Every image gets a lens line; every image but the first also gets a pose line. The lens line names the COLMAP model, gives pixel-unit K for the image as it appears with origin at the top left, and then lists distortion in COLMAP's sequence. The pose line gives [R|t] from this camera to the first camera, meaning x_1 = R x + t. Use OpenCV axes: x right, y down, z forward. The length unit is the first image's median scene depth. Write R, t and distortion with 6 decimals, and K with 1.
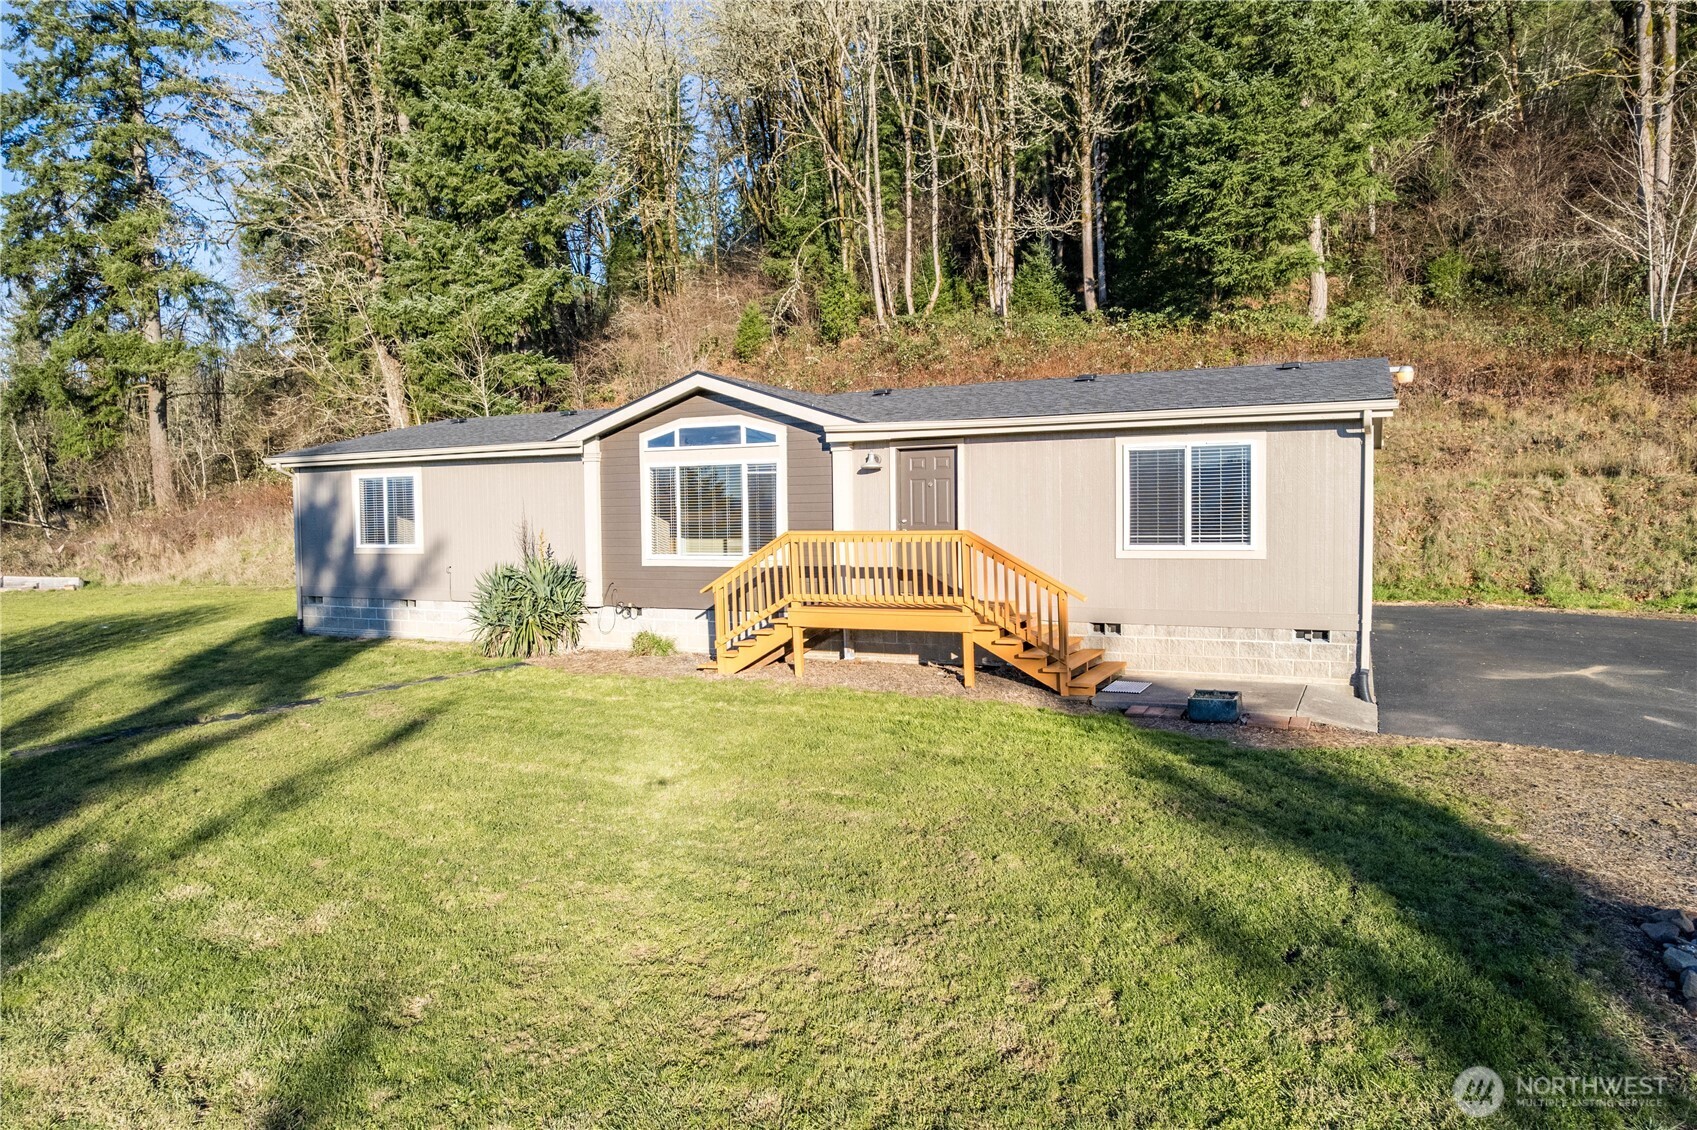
lens RADIAL K [[1092.1, 0, 848.5], [0, 1092.1, 565.0], [0, 0, 1]] dist [-0.056156, 0.004315]
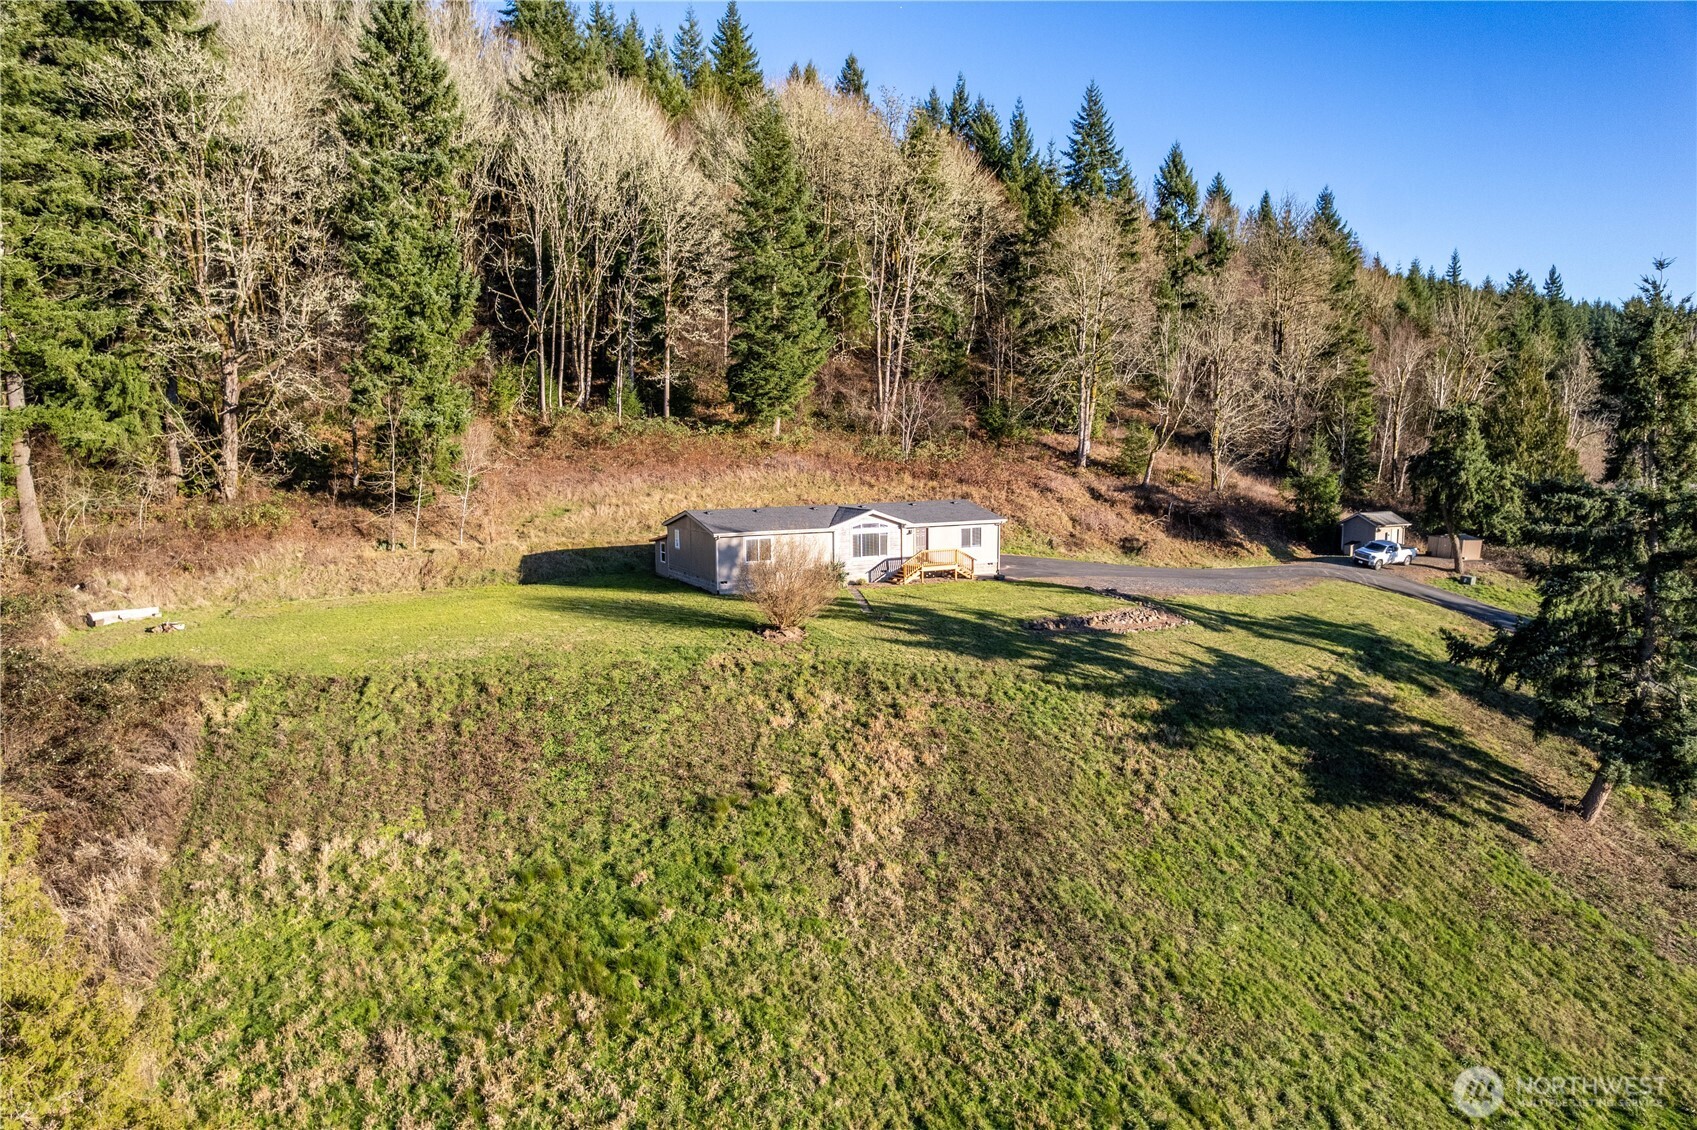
lens RADIAL K [[1092.1, 0, 848.5], [0, 1092.1, 565.0], [0, 0, 1]] dist [-0.056156, 0.004315]
pose [[0.599752, -0.080801, 0.796096, -2.946508], [0.039574, 0.996666, 0.071345, -0.232986], [-0.799207, -0.011285, 0.600951, -1.131459]]
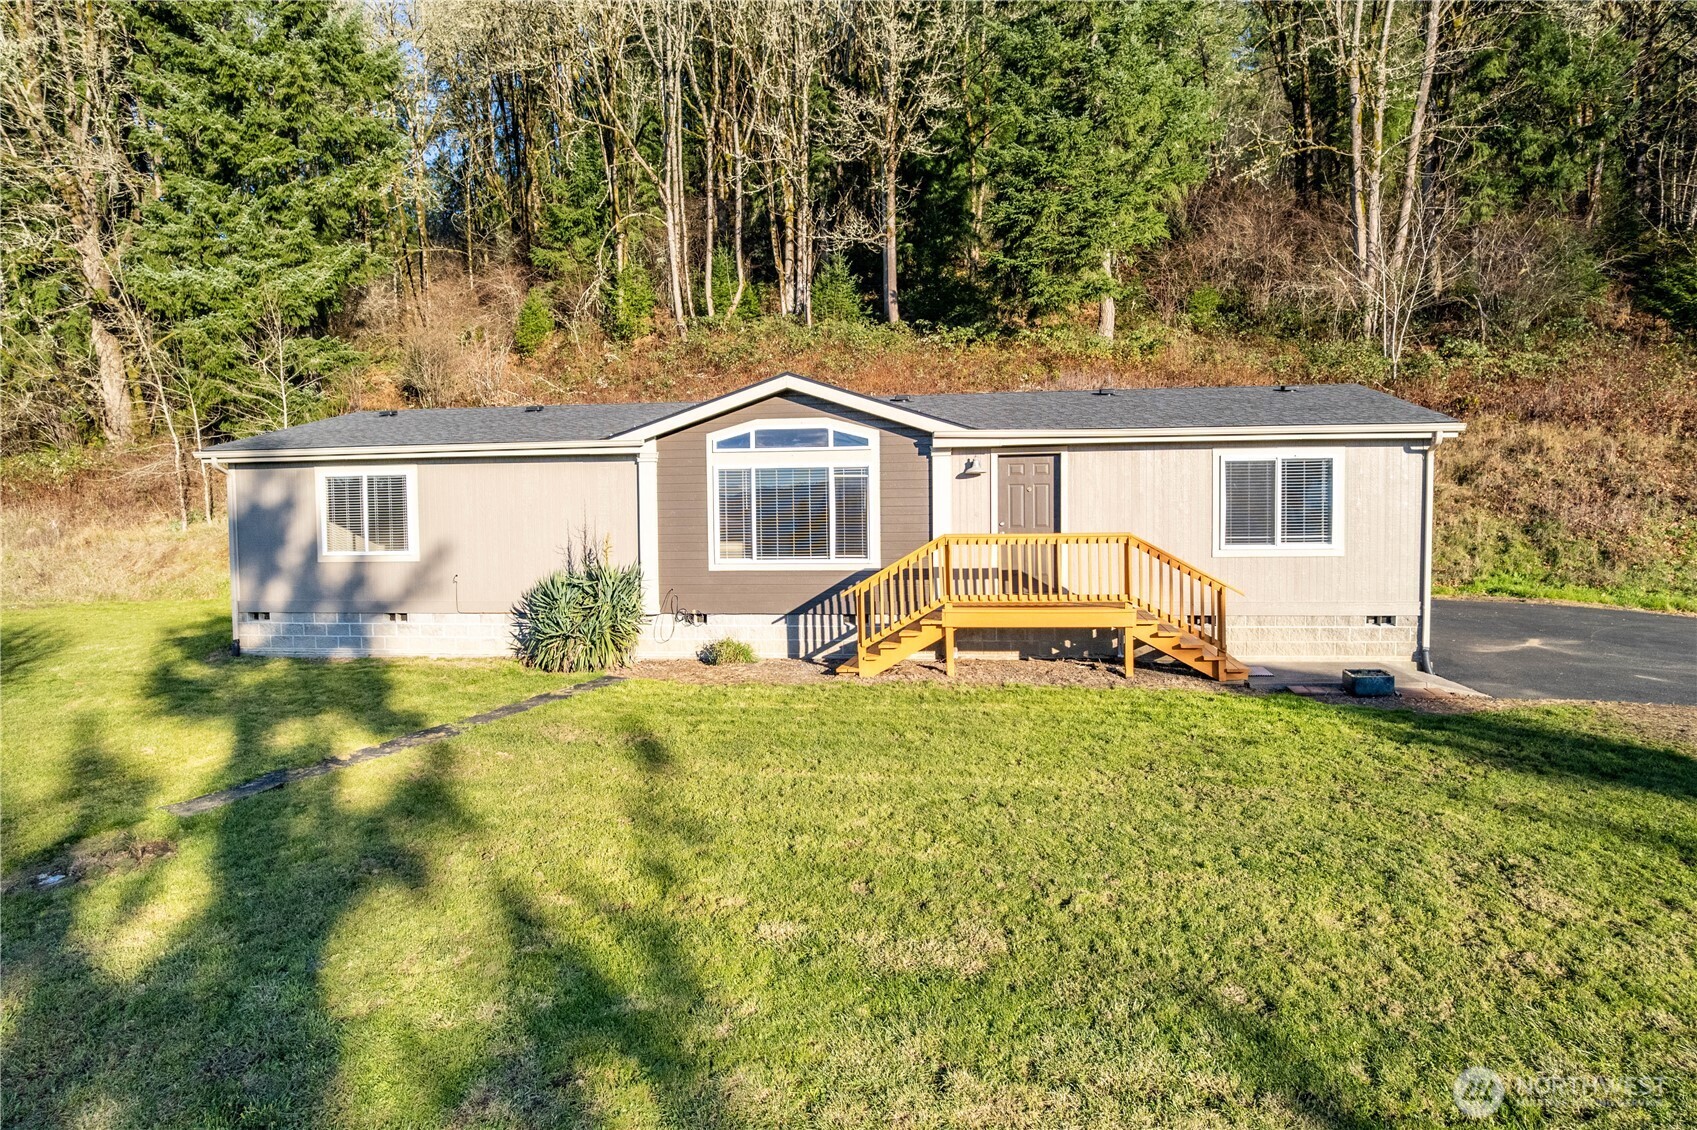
lens RADIAL K [[1094.2, 0, 848.5], [0, 1094.2, 565.0], [0, 0, 1]] dist [-0.083588, 0.078154]
pose [[0.953621, -0.013481, 0.300707, -0.343450], [0.013908, 0.999903, 0.000724, -0.003233], [-0.300687, 0.003492, 0.953716, 0.038430]]
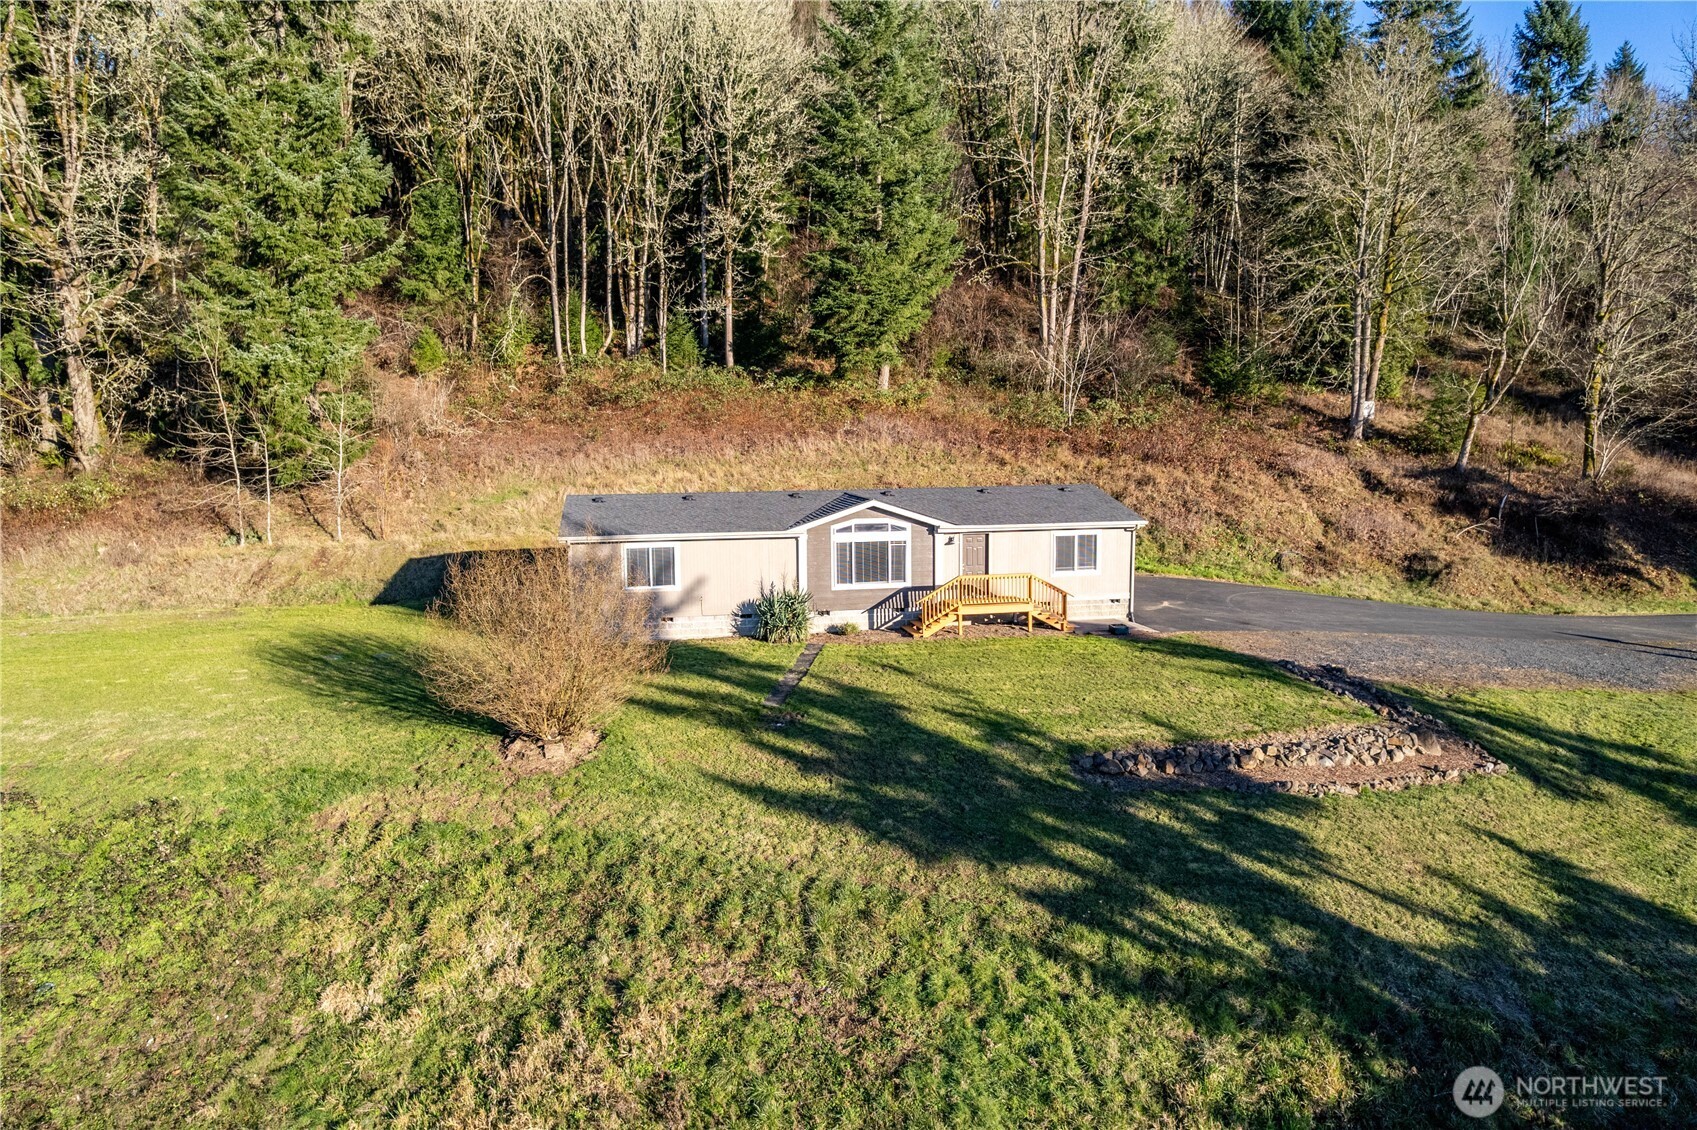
lens RADIAL K [[1094.2, 0, 848.5], [0, 1094.2, 565.0], [0, 0, 1]] dist [-0.083588, 0.078154]
pose [[0.800990, -0.066124, 0.595014, -1.301884], [0.027951, 0.996928, 0.073163, -0.184041], [-0.598024, -0.041971, 0.800378, -0.613642]]
